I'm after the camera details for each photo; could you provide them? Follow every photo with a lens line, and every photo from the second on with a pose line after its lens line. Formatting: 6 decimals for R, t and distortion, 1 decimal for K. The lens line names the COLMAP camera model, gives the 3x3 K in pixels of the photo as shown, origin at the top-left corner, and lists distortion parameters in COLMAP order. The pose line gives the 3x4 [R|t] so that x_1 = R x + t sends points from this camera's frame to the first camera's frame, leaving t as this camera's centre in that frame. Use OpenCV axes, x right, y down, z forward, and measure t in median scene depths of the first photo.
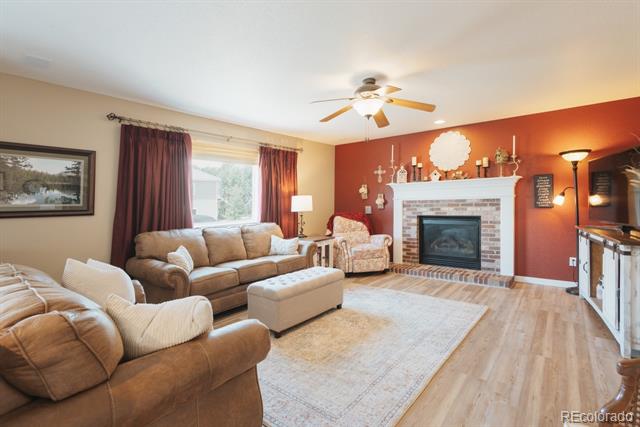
lens RADIAL K [[312.3, 0, 318.6], [0, 312.3, 199.0], [0, 0, 1]] dist [-0.001231, 0.000214]
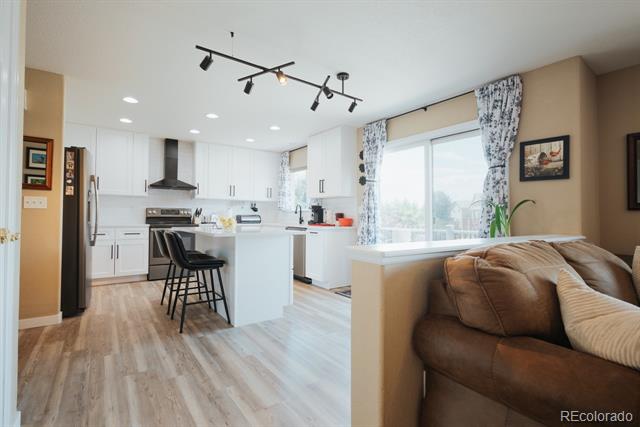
lens RADIAL K [[302.4, 0, 321.5], [0, 302.4, 206.7], [0, 0, 1]] dist [-0.001076, 0.000012]
pose [[-0.265365, -0.010688, -0.964089, 0.083627], [0.004967, 0.999910, -0.012452, 0.031241], [0.964135, -0.008093, -0.265288, 0.132032]]
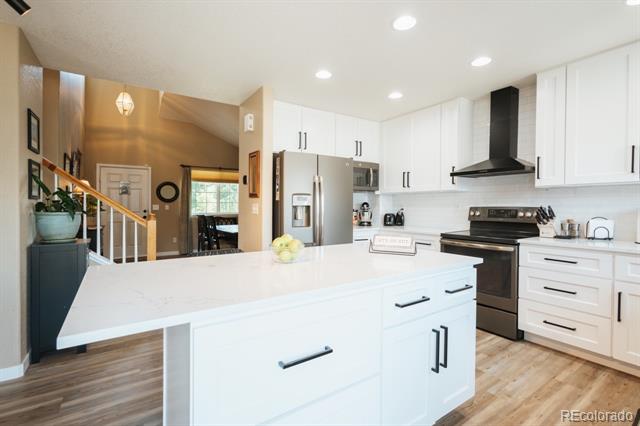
lens RADIAL K [[302.4, 0, 321.5], [0, 302.4, 206.2], [0, 0, 1]] dist [-0.001076, 0.000012]
pose [[-0.954099, 0.020974, 0.298757, -0.627728], [0.018801, 0.999772, -0.010146, 0.018319], [-0.298902, -0.004063, -0.954275, 0.046546]]
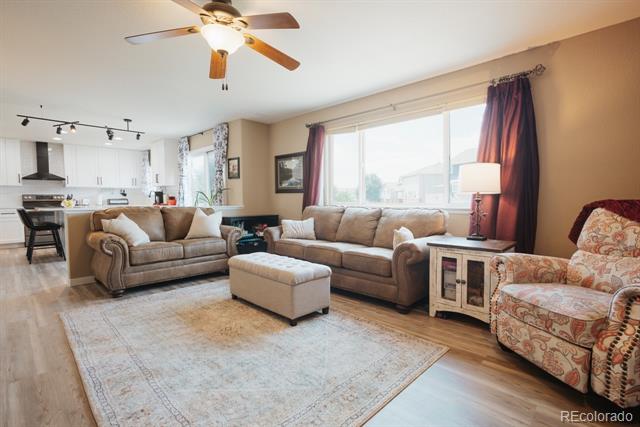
lens RADIAL K [[302.4, 0, 321.5], [0, 302.4, 206.7], [0, 0, 1]] dist [-0.001076, 0.000012]
pose [[-0.089751, 0.048259, -0.994794, 0.490078], [0.016672, 0.998758, 0.046947, 0.032733], [0.995825, -0.012372, -0.090445, 0.753430]]
